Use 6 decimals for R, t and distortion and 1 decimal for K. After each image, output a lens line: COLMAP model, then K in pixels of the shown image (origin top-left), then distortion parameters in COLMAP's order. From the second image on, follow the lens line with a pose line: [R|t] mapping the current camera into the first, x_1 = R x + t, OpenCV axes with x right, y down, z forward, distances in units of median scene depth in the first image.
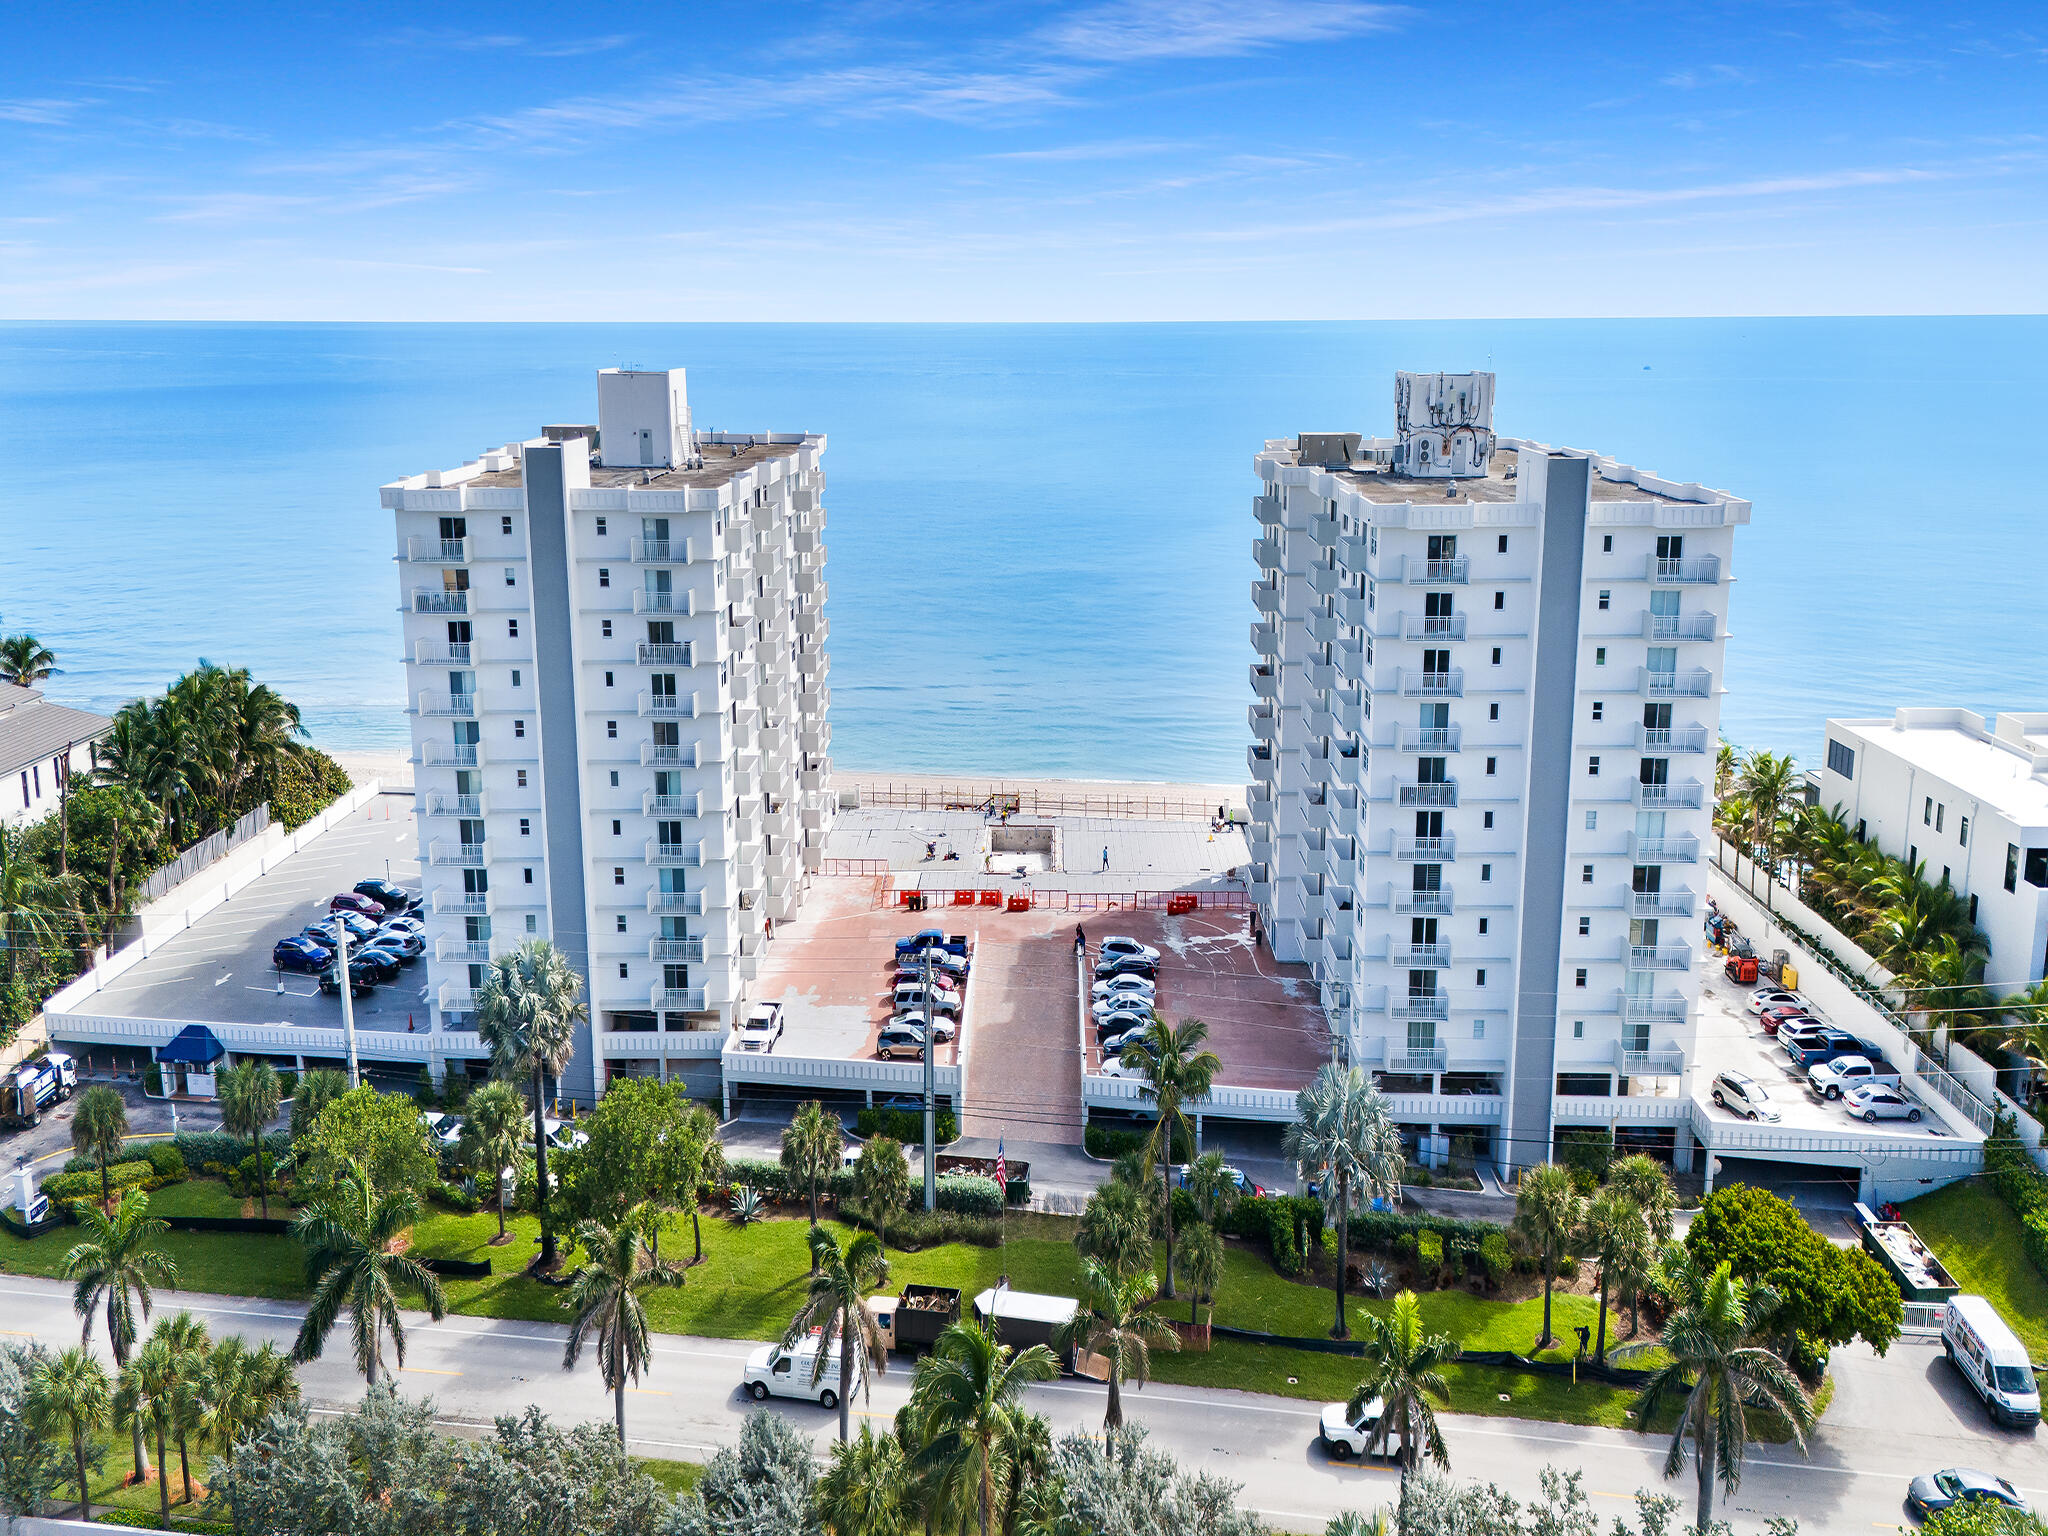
lens RADIAL K [[1555.4, 0, 1026.9], [0, 1555.4, 796.2], [0, 0, 1]] dist [0.063382, -0.037100]
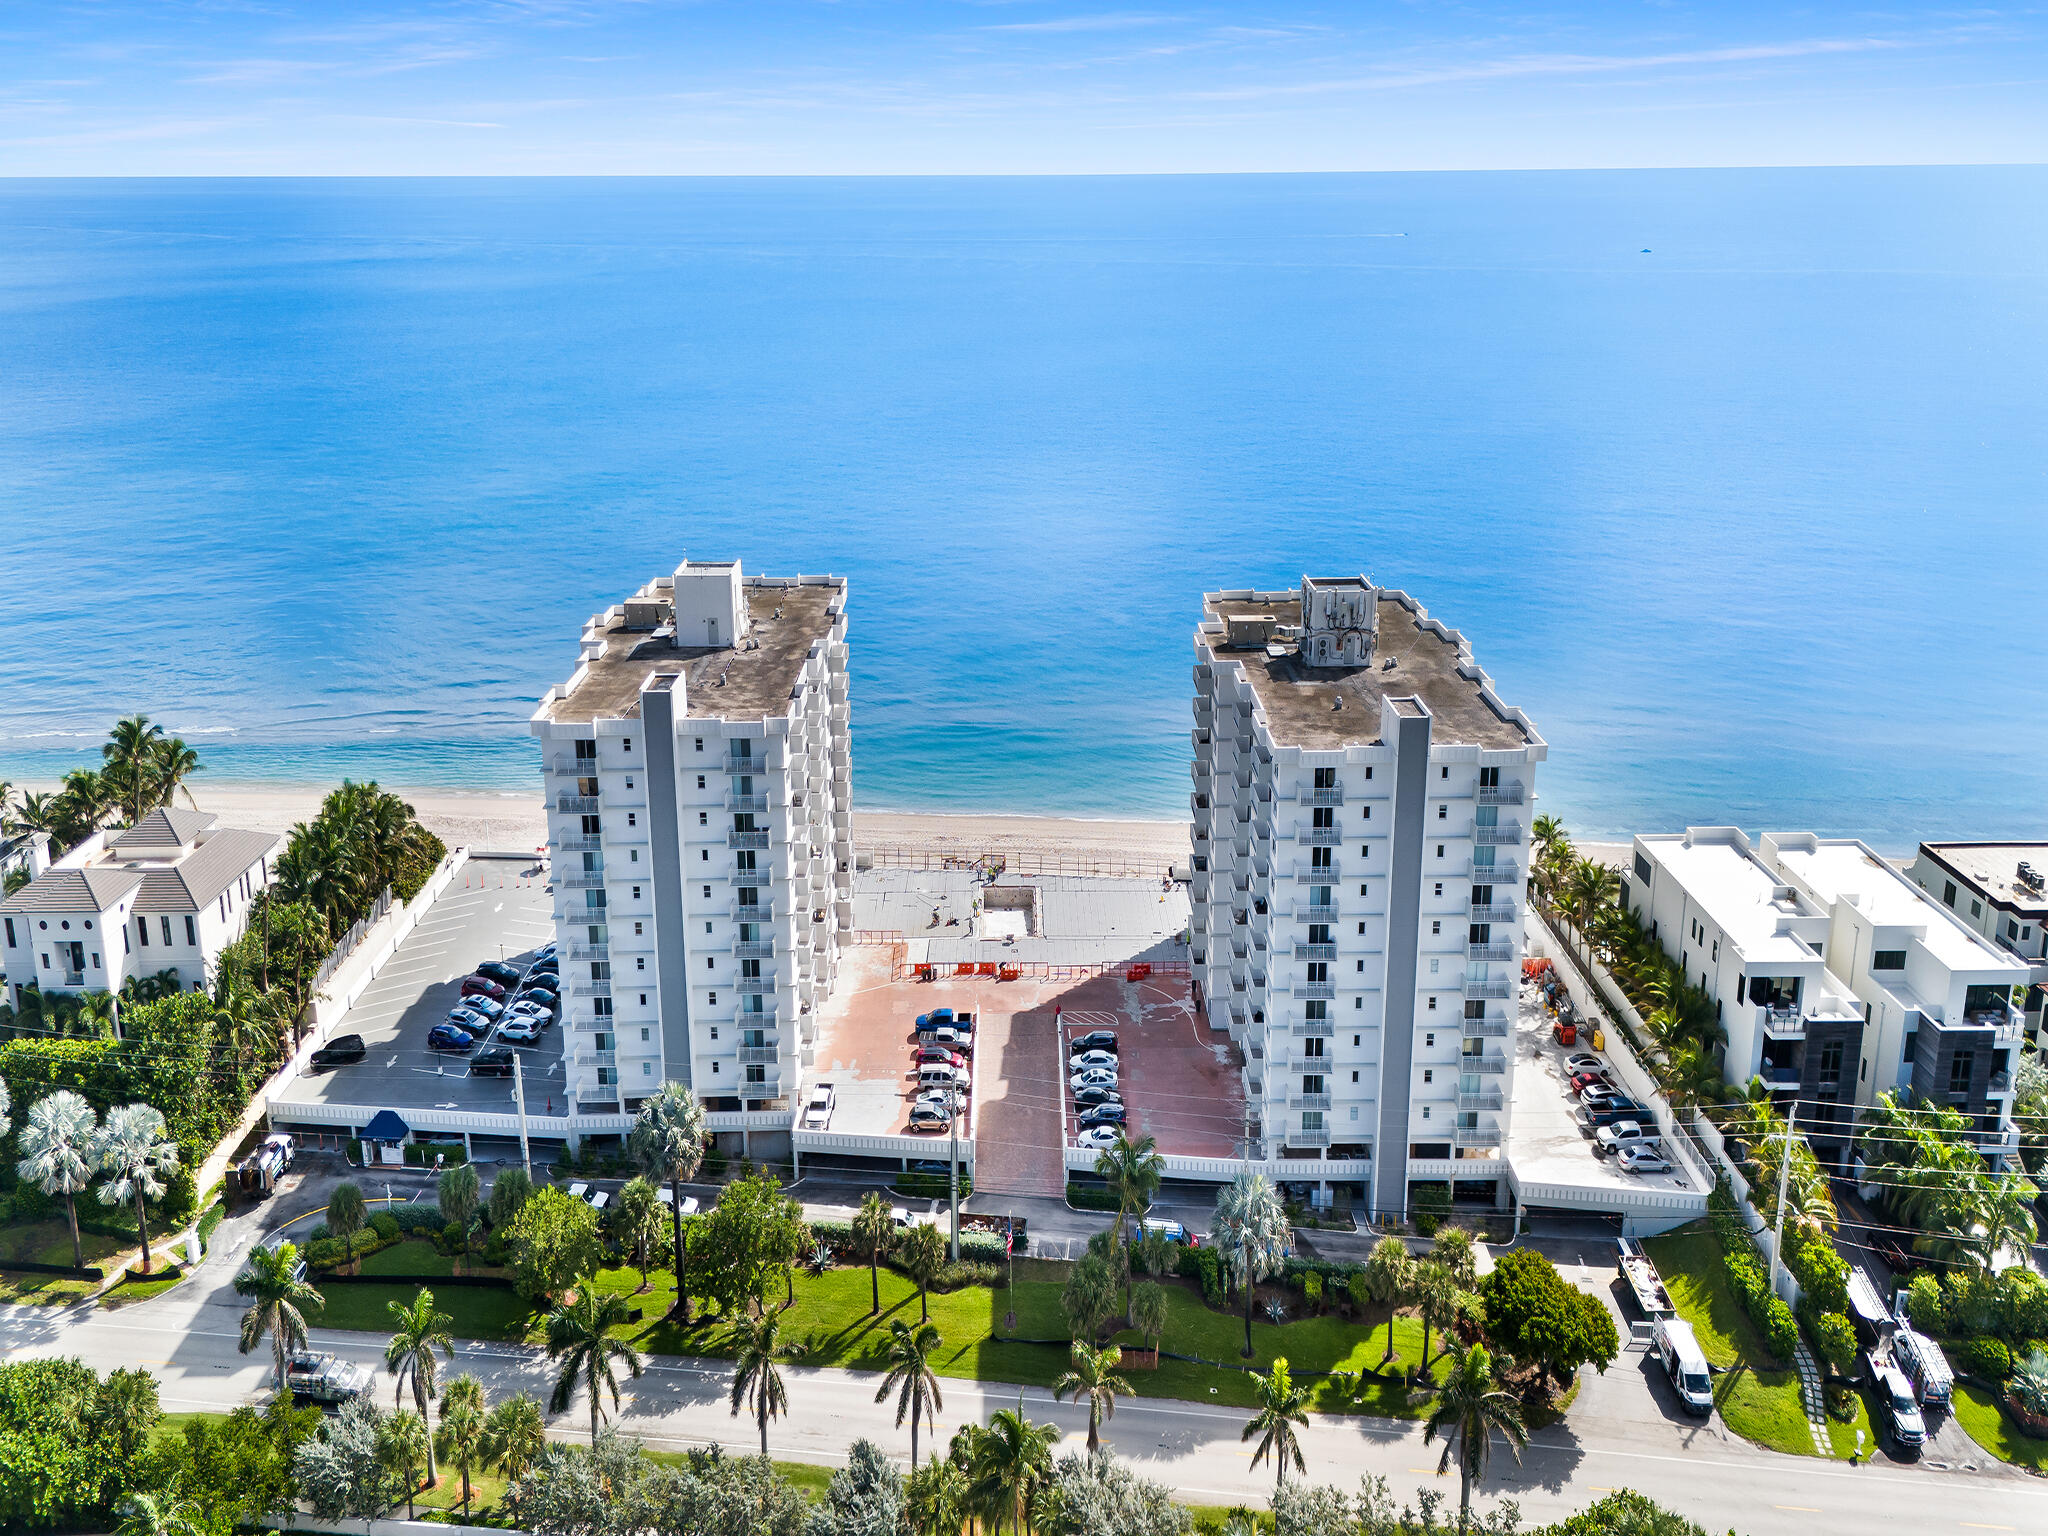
lens RADIAL K [[1793.1, 0, 1028.4], [0, 1793.1, 606.7], [0, 0, 1]] dist [0.068856, -0.020567]
pose [[0.999389, -0.008190, 0.033973, -0.044976], [0.005966, 0.997864, 0.065060, -0.393198], [-0.034433, -0.064817, 0.997303, -0.528498]]
